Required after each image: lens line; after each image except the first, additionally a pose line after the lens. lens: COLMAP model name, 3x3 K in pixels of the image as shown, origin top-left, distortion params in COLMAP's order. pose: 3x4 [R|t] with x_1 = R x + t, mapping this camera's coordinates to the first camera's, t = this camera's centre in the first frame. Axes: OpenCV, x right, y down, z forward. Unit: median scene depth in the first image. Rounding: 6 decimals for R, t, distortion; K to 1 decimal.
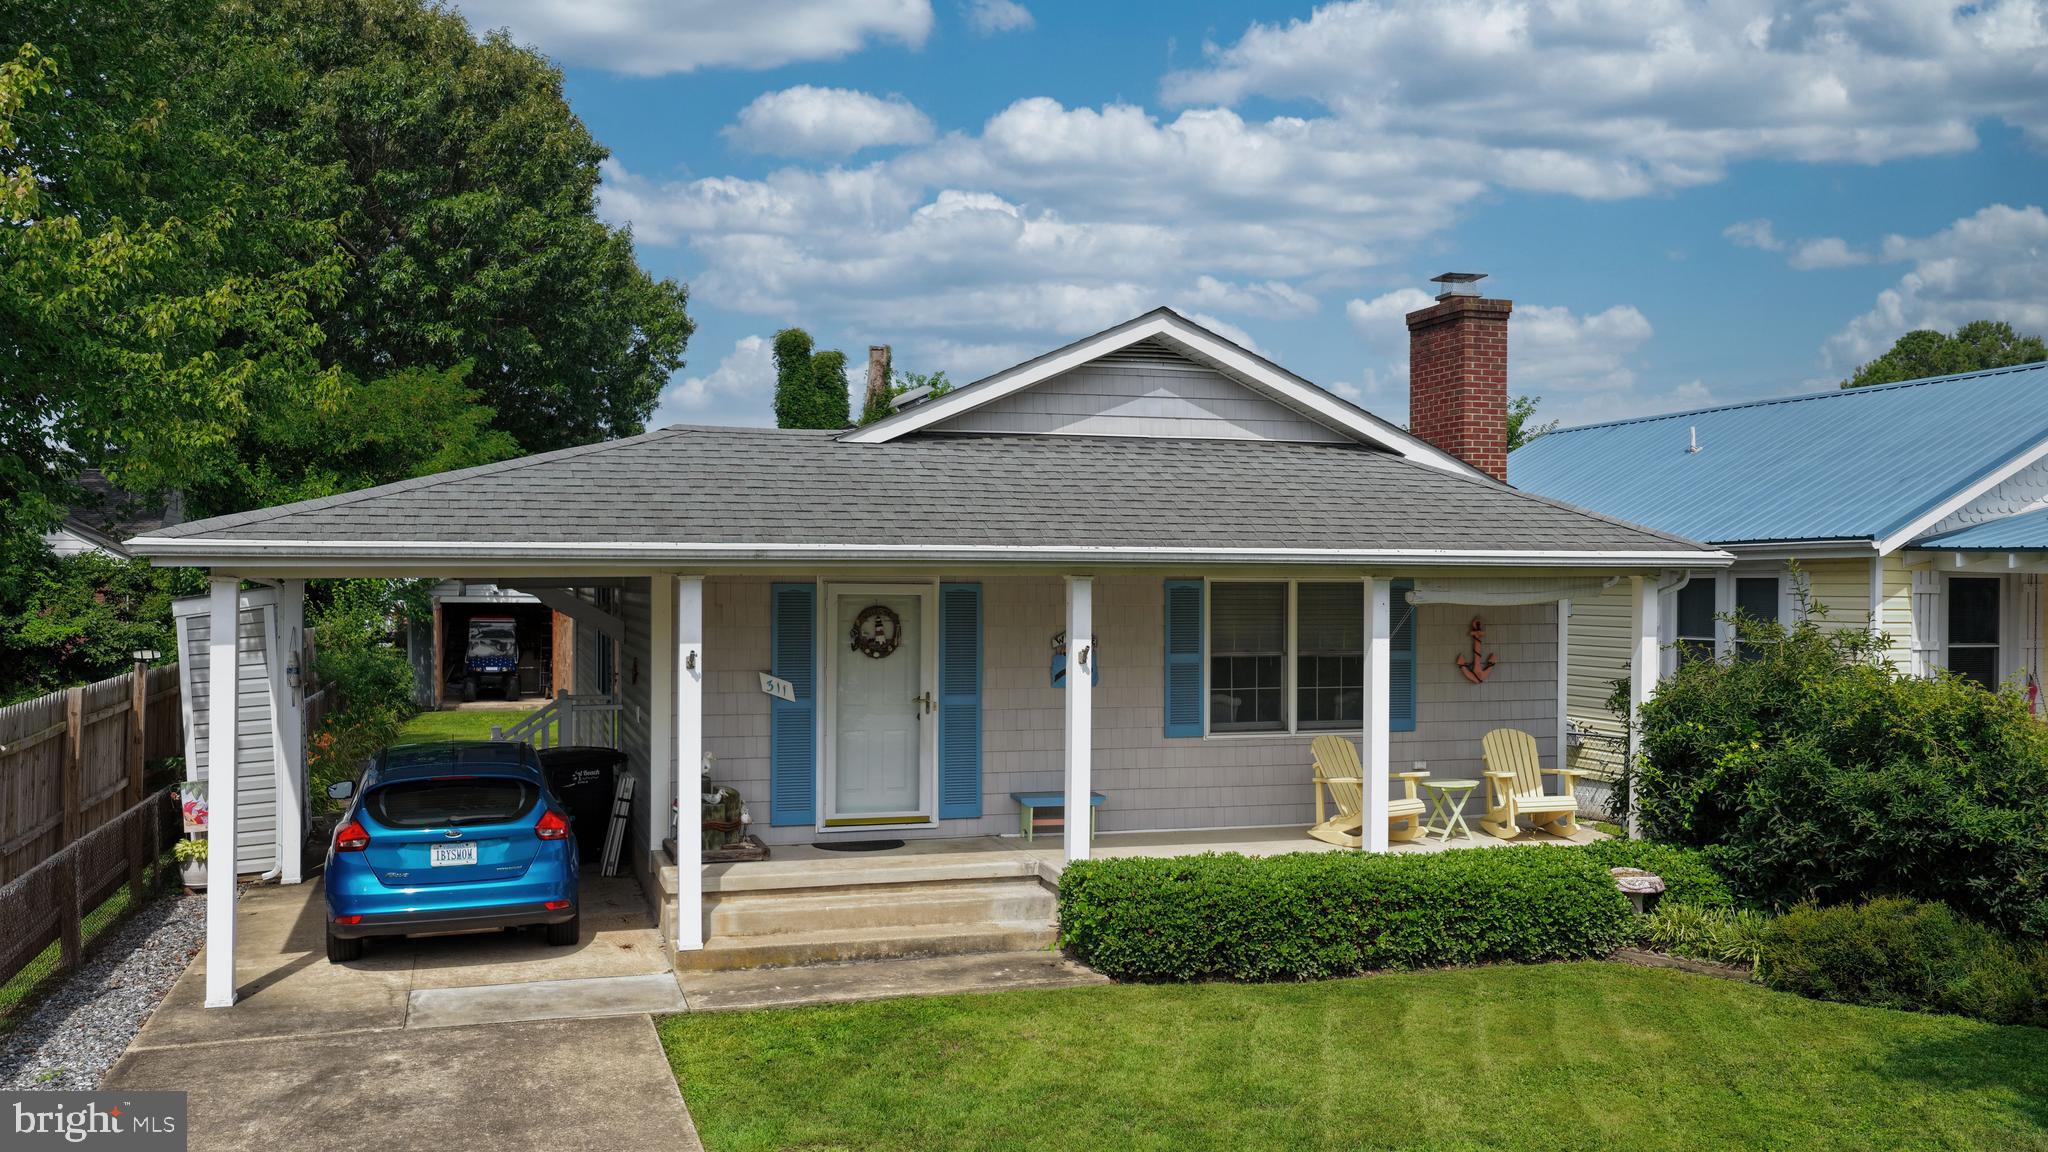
lens RADIAL K [[1692.4, 0, 1030.2], [0, 1692.4, 577.4], [0, 0, 1]] dist [-0.006111, 0.018282]
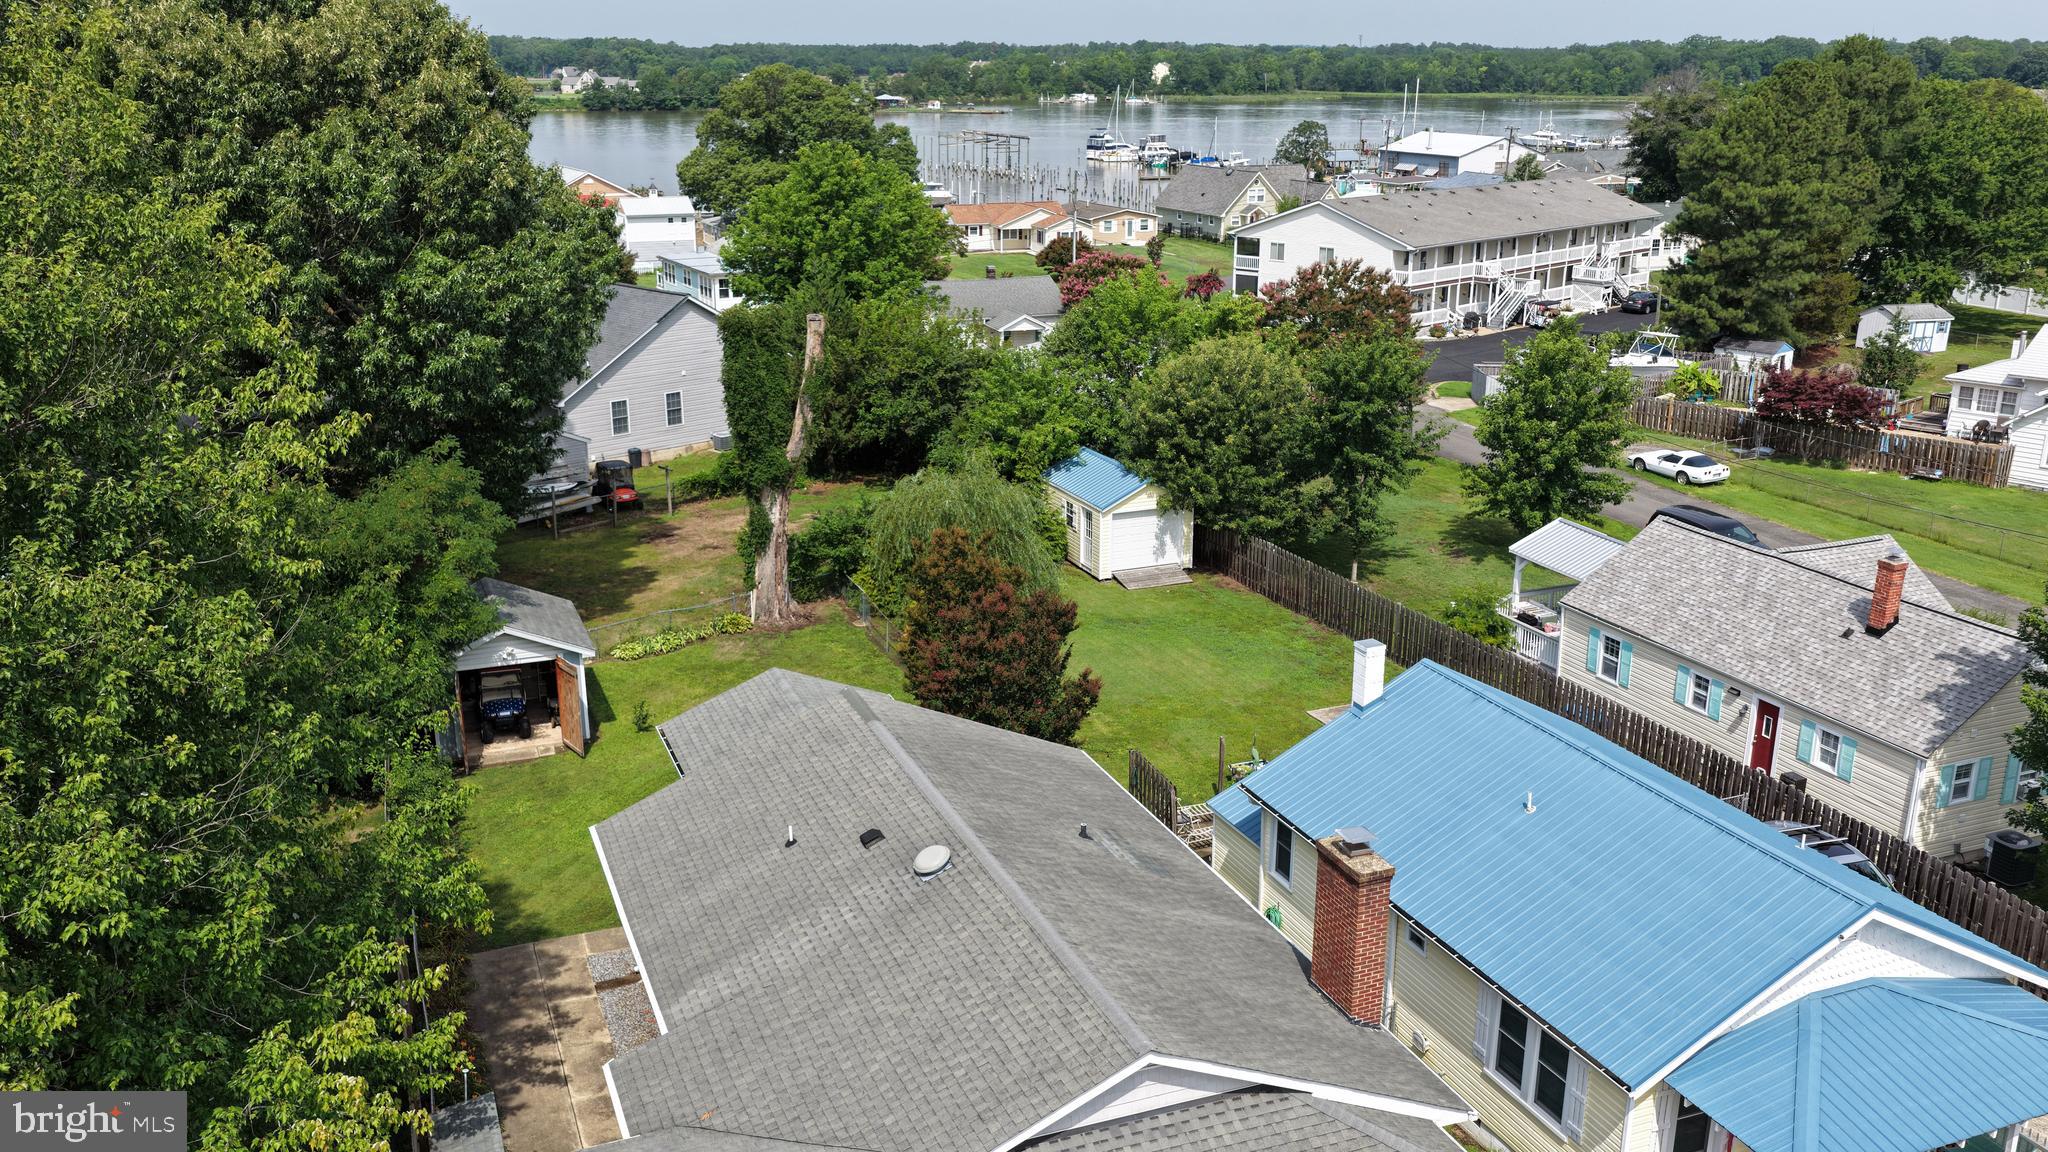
lens RADIAL K [[1692.4, 0, 1029.3], [0, 1692.4, 580.3], [0, 0, 1]] dist [-0.006111, 0.018282]
pose [[0.997185, -0.020984, 0.071985, -0.128495], [-0.001207, 0.955424, 0.295235, -1.031785], [-0.074971, -0.294491, 0.952709, -0.244318]]
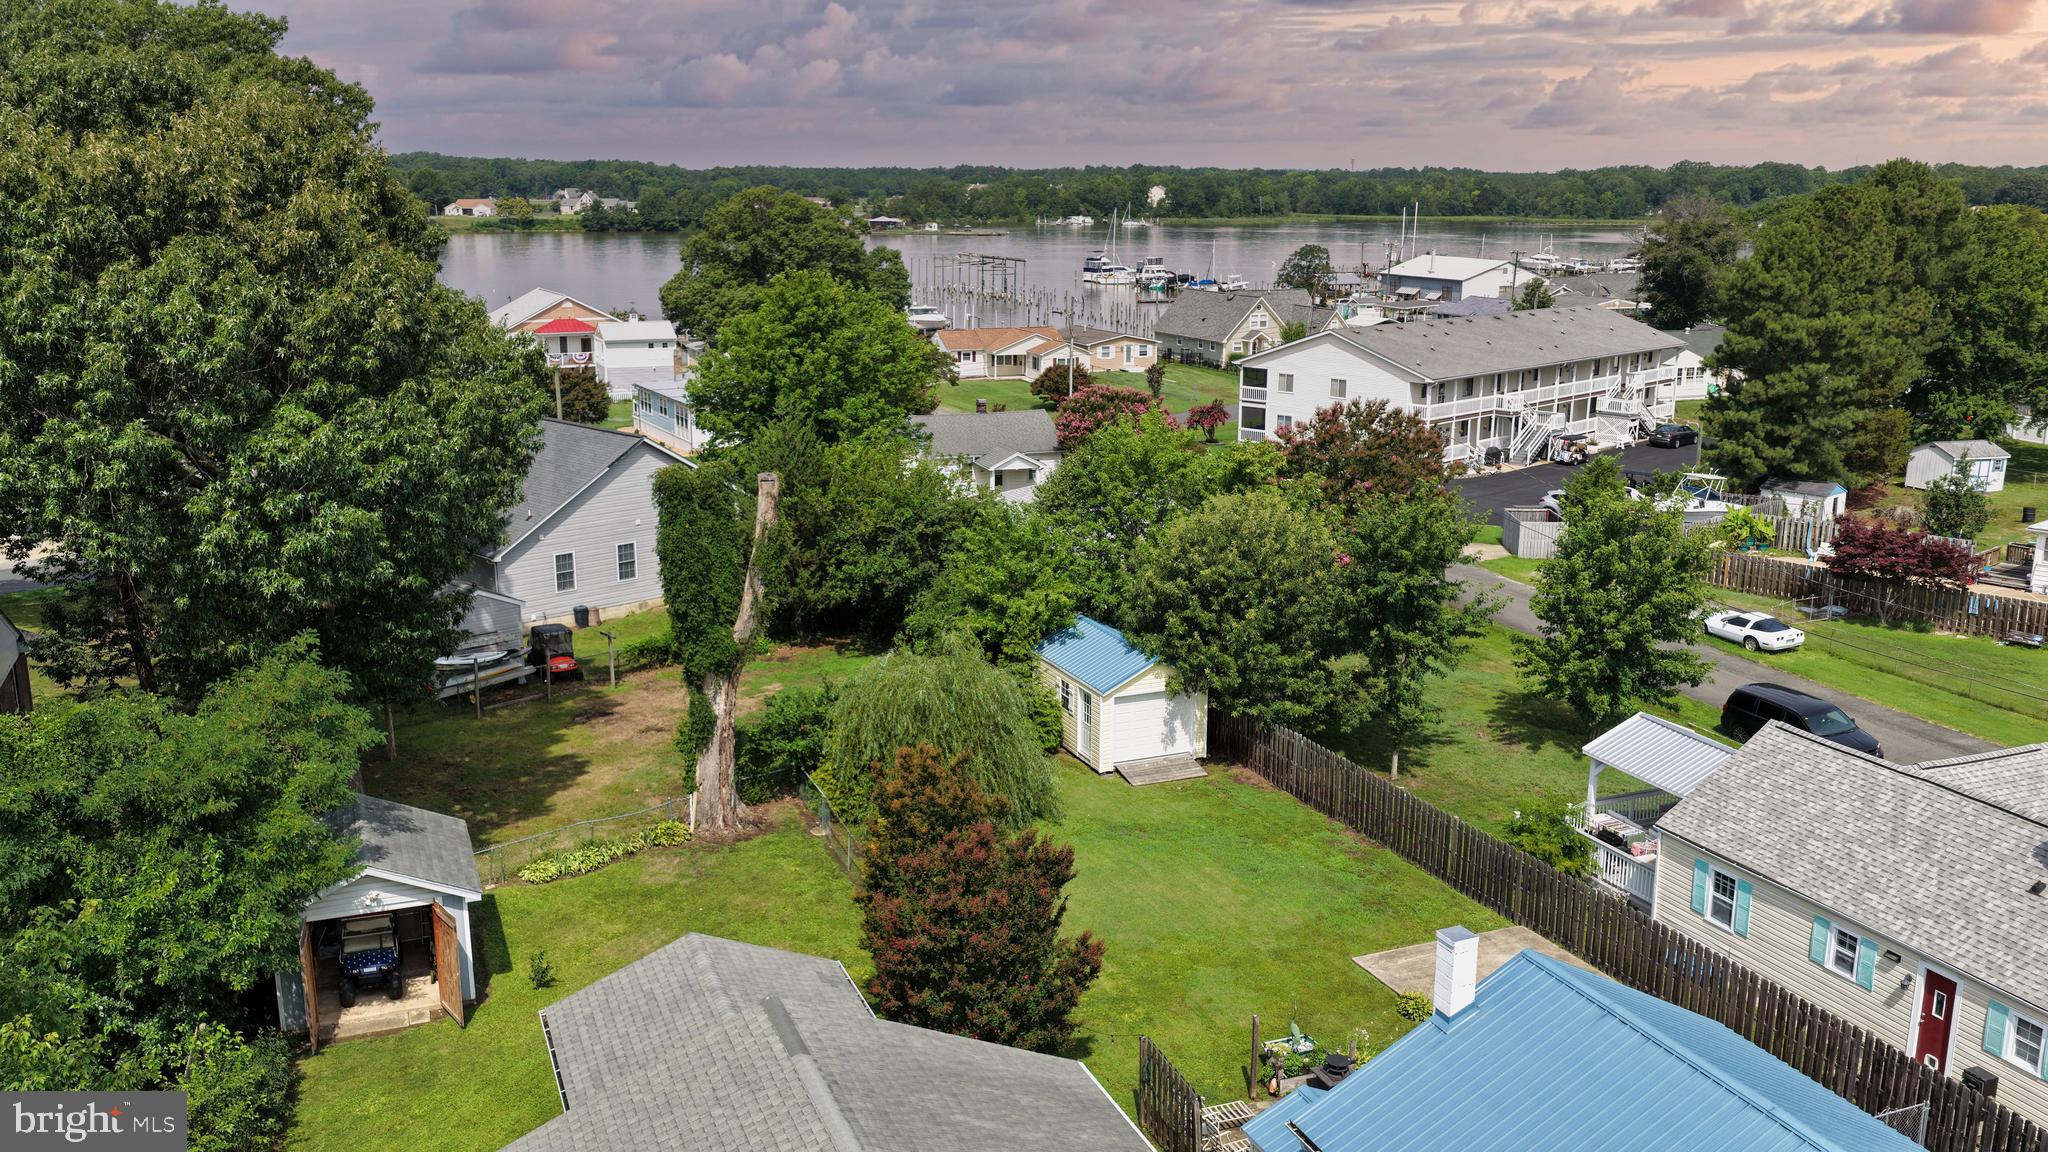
lens RADIAL K [[1692.4, 0, 1028.1], [0, 1692.4, 582.0], [0, 0, 1]] dist [-0.006111, 0.018282]
pose [[0.997128, -0.013728, 0.074479, -0.068893], [-0.003841, 0.973001, 0.230769, -1.029173], [-0.075636, -0.230392, 0.970154, 0.339003]]
